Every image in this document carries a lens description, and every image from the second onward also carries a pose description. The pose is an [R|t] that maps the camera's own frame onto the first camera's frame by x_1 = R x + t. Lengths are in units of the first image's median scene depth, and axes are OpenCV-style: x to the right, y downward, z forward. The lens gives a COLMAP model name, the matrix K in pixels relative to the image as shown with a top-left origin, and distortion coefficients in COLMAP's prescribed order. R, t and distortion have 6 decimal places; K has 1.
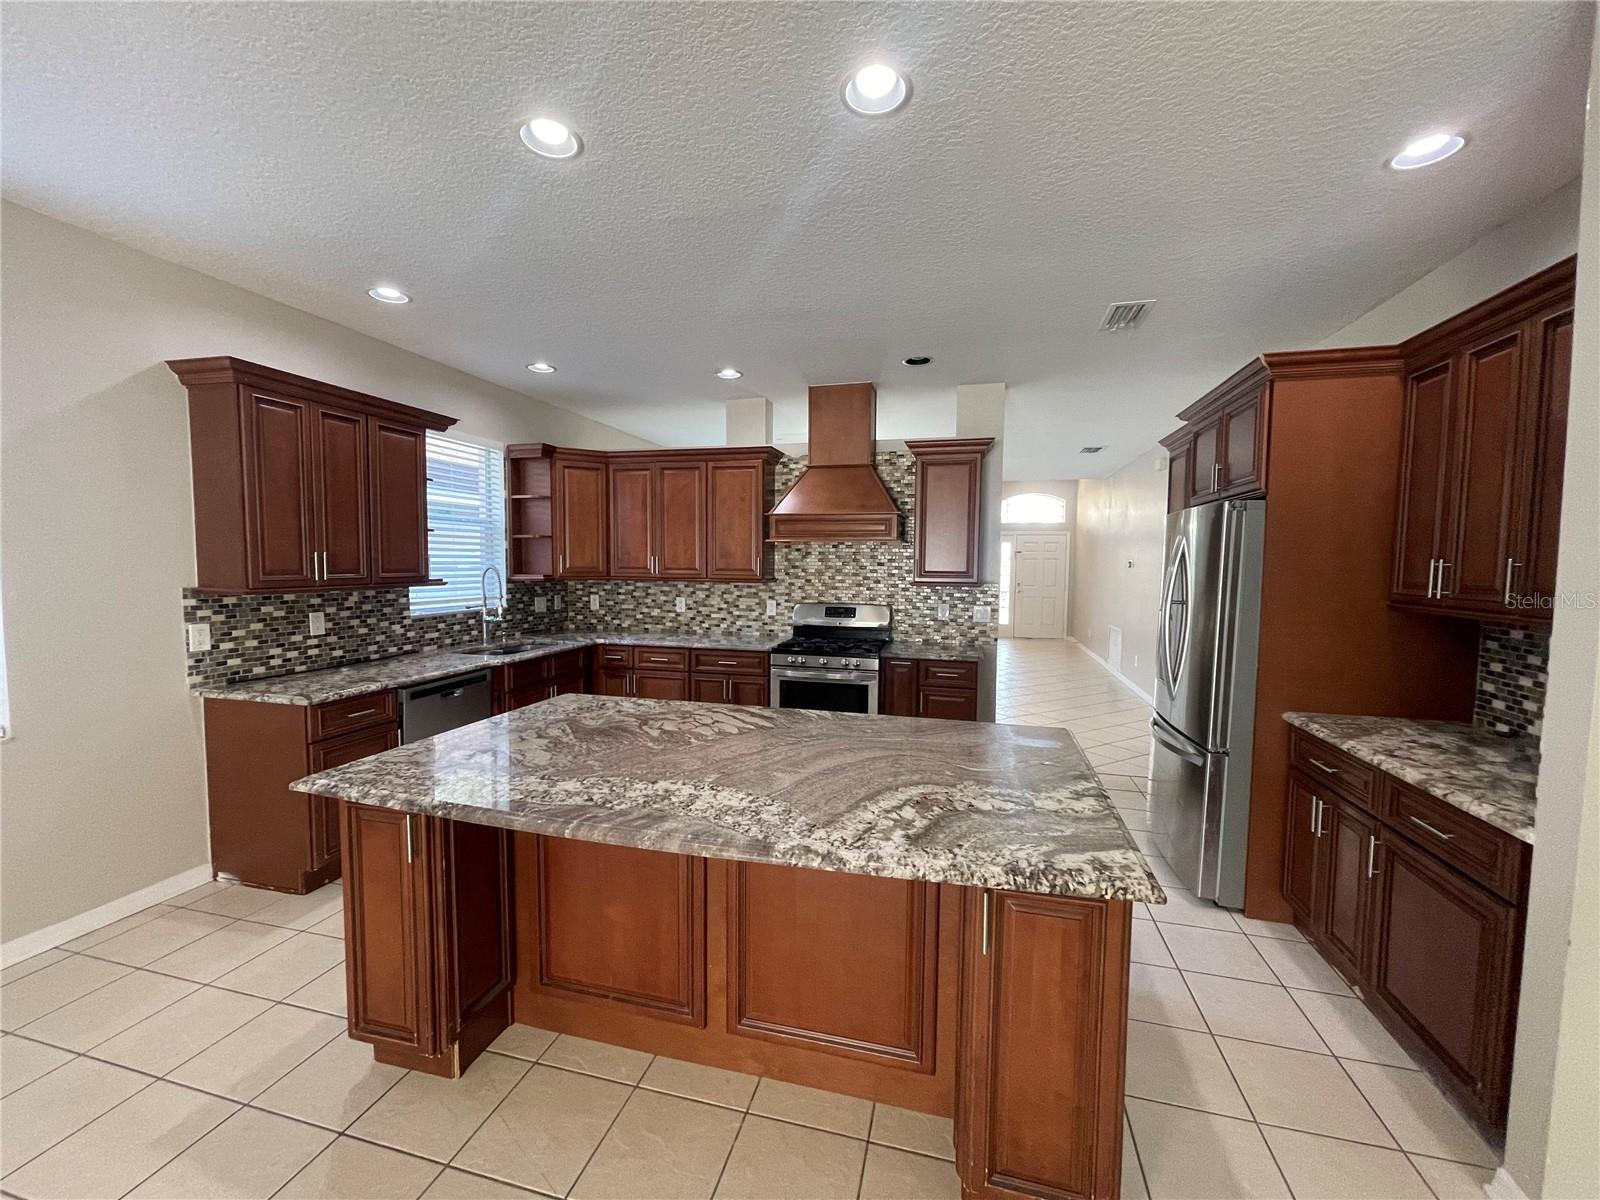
lens RADIAL K [[644.1, 0, 805.4], [0, 644.1, 602.4], [0, 0, 1]] dist [0.001846, -0.001389]
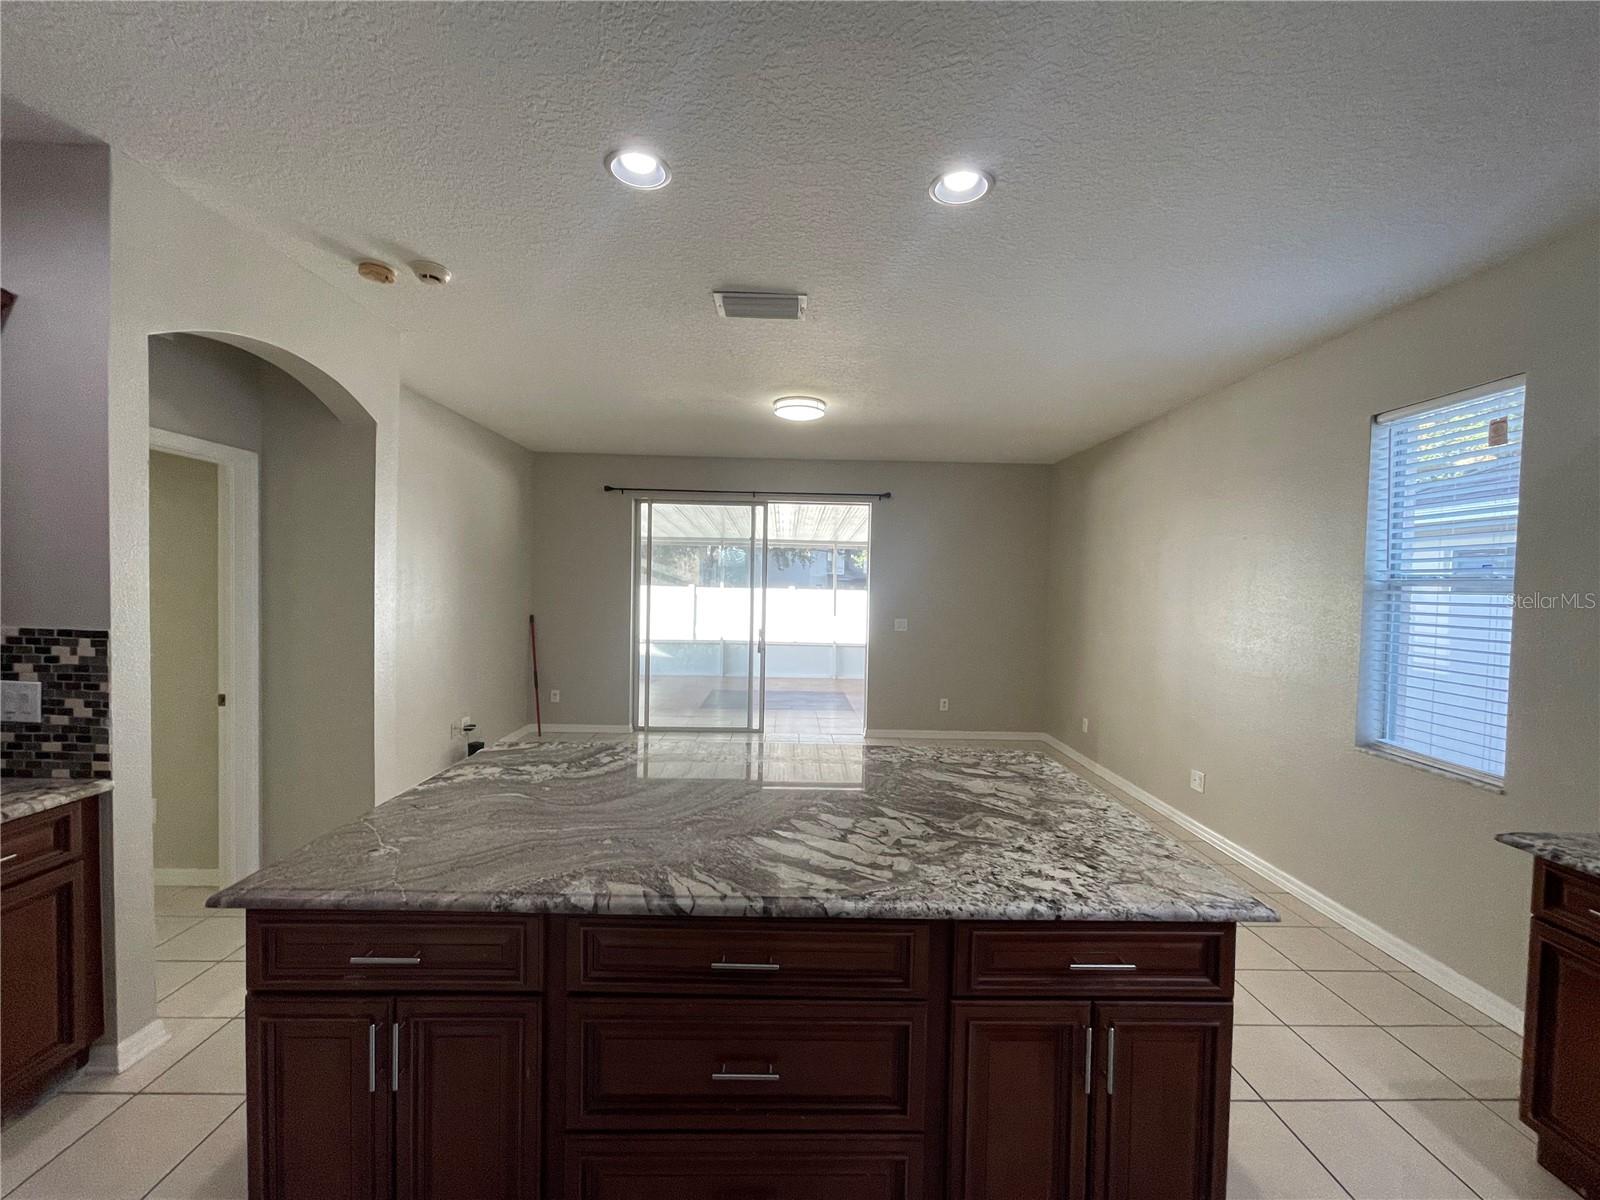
lens RADIAL K [[644.1, 0, 803.6], [0, 644.1, 601.6], [0, 0, 1]] dist [0.001846, -0.001389]
pose [[-0.962060, -0.022048, -0.271945, 0.051594], [-0.047230, 0.995140, 0.086405, -0.067858], [0.268718, 0.095970, -0.958426, 0.953918]]
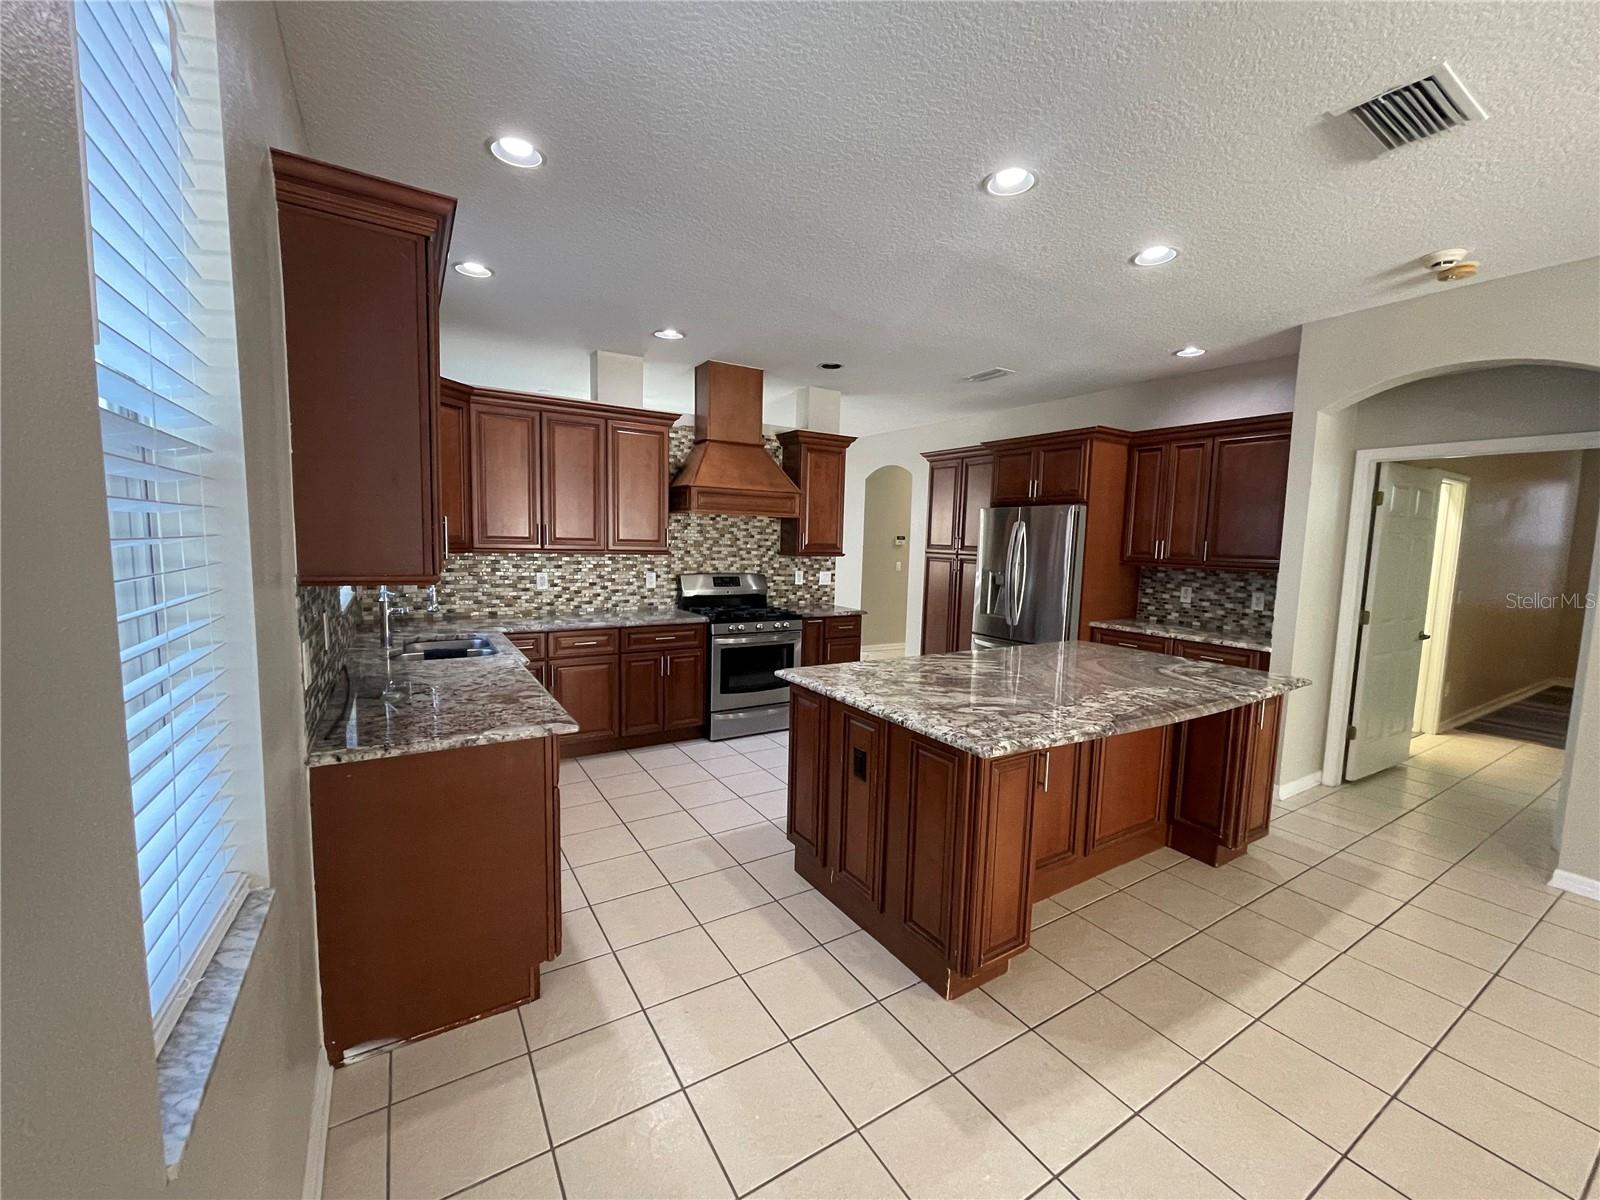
lens RADIAL K [[644.1, 0, 805.1], [0, 644.1, 600.9], [0, 0, 1]] dist [0.001846, -0.001389]
pose [[0.686245, -0.064096, 0.724541, -0.757976], [0.027771, 0.997692, 0.061957, -0.018216], [-0.726840, -0.022397, 0.686441, 0.213002]]
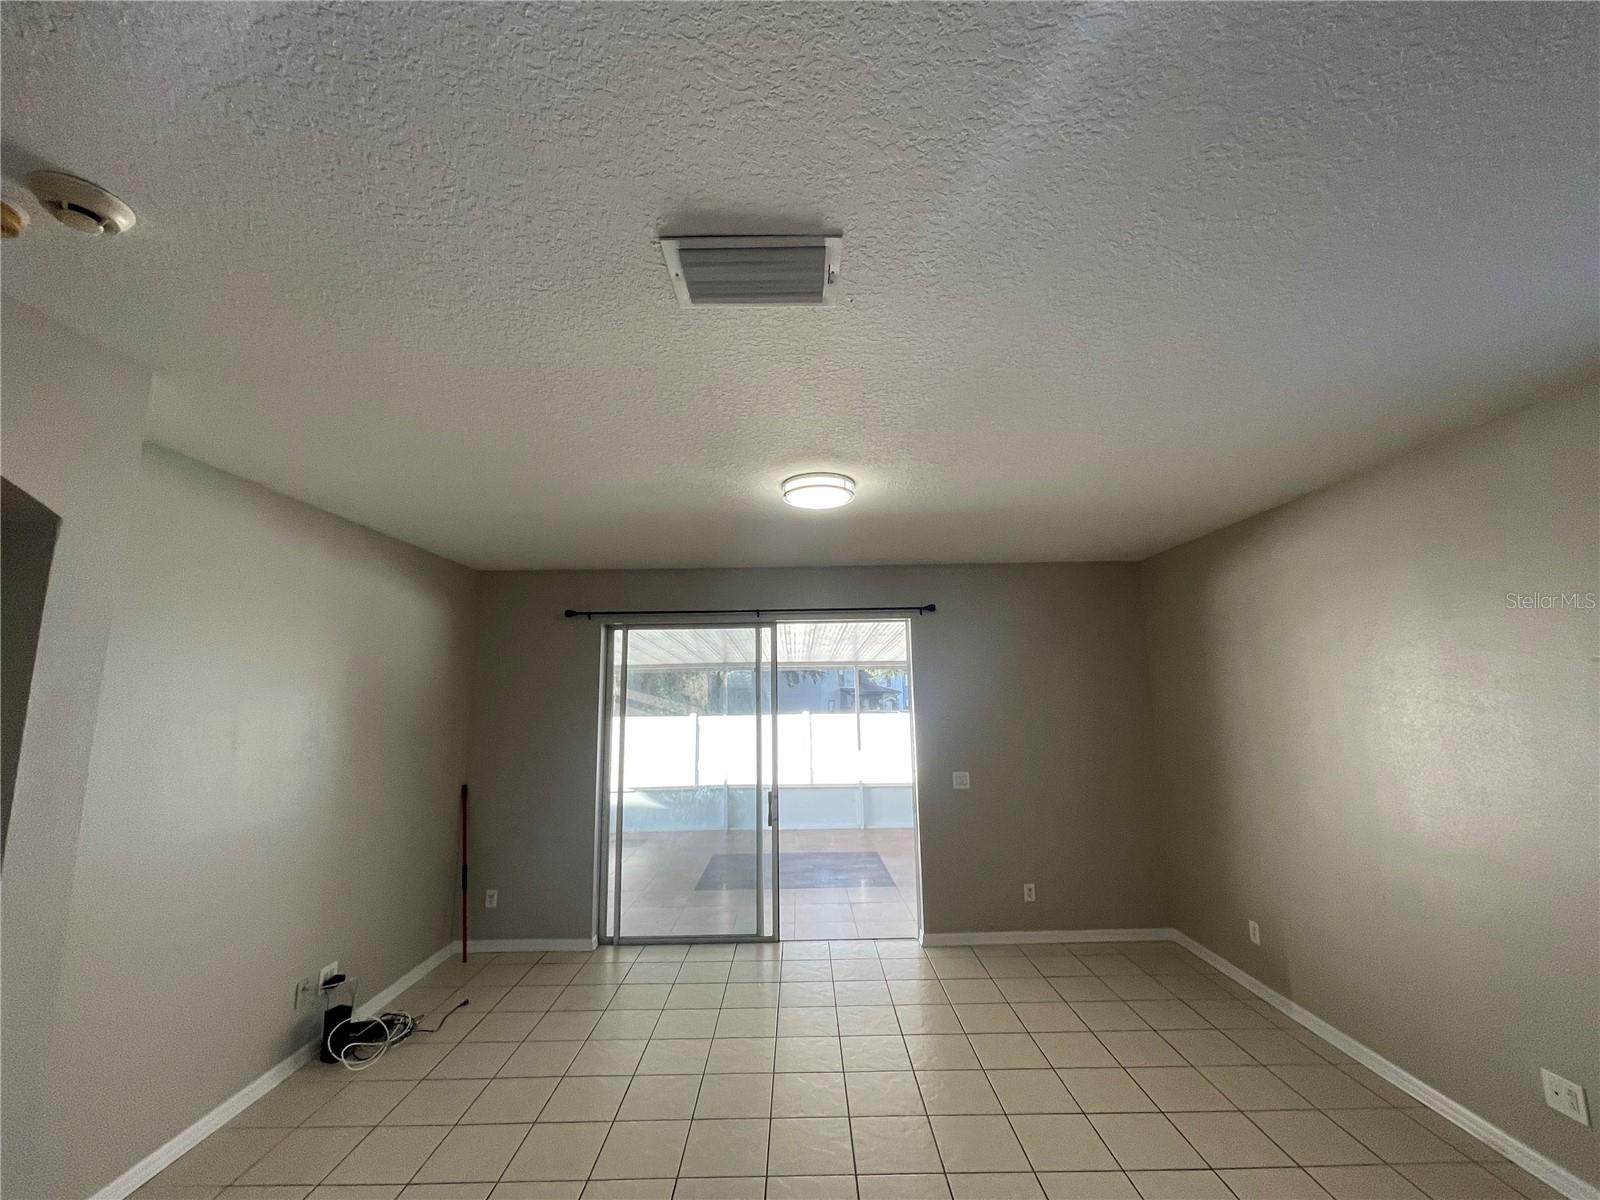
lens RADIAL K [[644.1, 0, 800.9], [0, 644.1, 601.6], [0, 0, 1]] dist [0.001846, -0.001389]
pose [[-0.967735, -0.031746, -0.249962, 0.019552], [-0.009931, 0.996066, -0.088056, -0.082066], [0.251774, -0.082733, -0.964243, 0.803840]]
